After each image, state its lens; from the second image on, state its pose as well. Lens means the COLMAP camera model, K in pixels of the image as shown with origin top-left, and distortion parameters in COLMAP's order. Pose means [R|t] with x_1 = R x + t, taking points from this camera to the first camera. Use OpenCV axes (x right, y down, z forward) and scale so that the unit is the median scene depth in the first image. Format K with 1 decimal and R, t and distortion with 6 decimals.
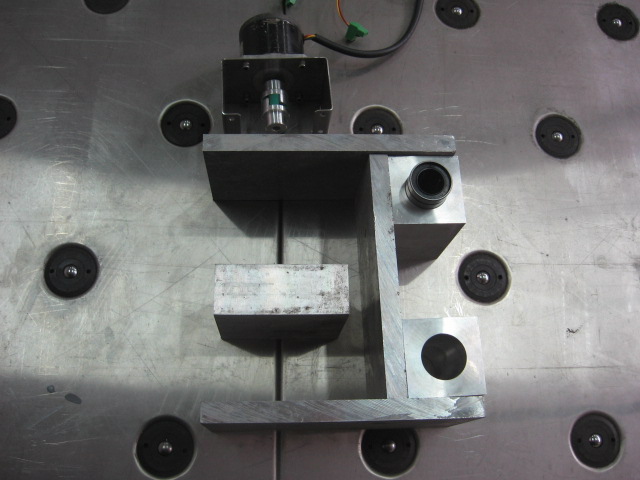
lens RADIAL K [[665.4, 0, 320.0], [0, 665.4, 240.0], [0, 0, 1]] dist [-0.118305, 0.016824]
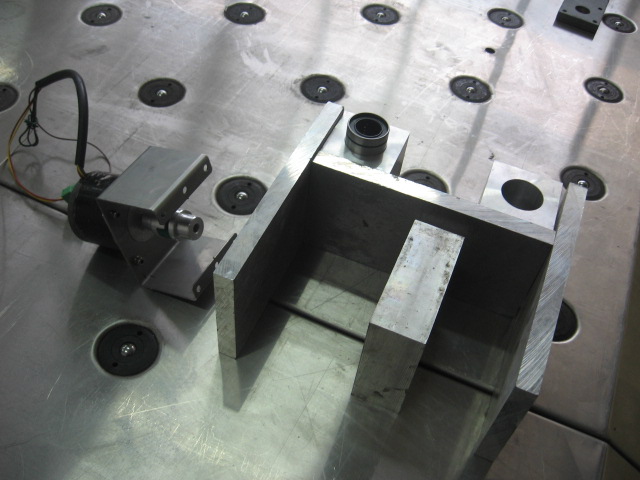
lens RADIAL K [[665.4, 0, 320.0], [0, 665.4, 240.0], [0, 0, 1]] dist [-0.118305, 0.016824]
pose [[0.411478, -0.716777, 0.562953, -0.590651], [0.842229, 0.535101, 0.065706, -0.130419], [-0.348333, 0.447099, 0.823873, 0.264321]]
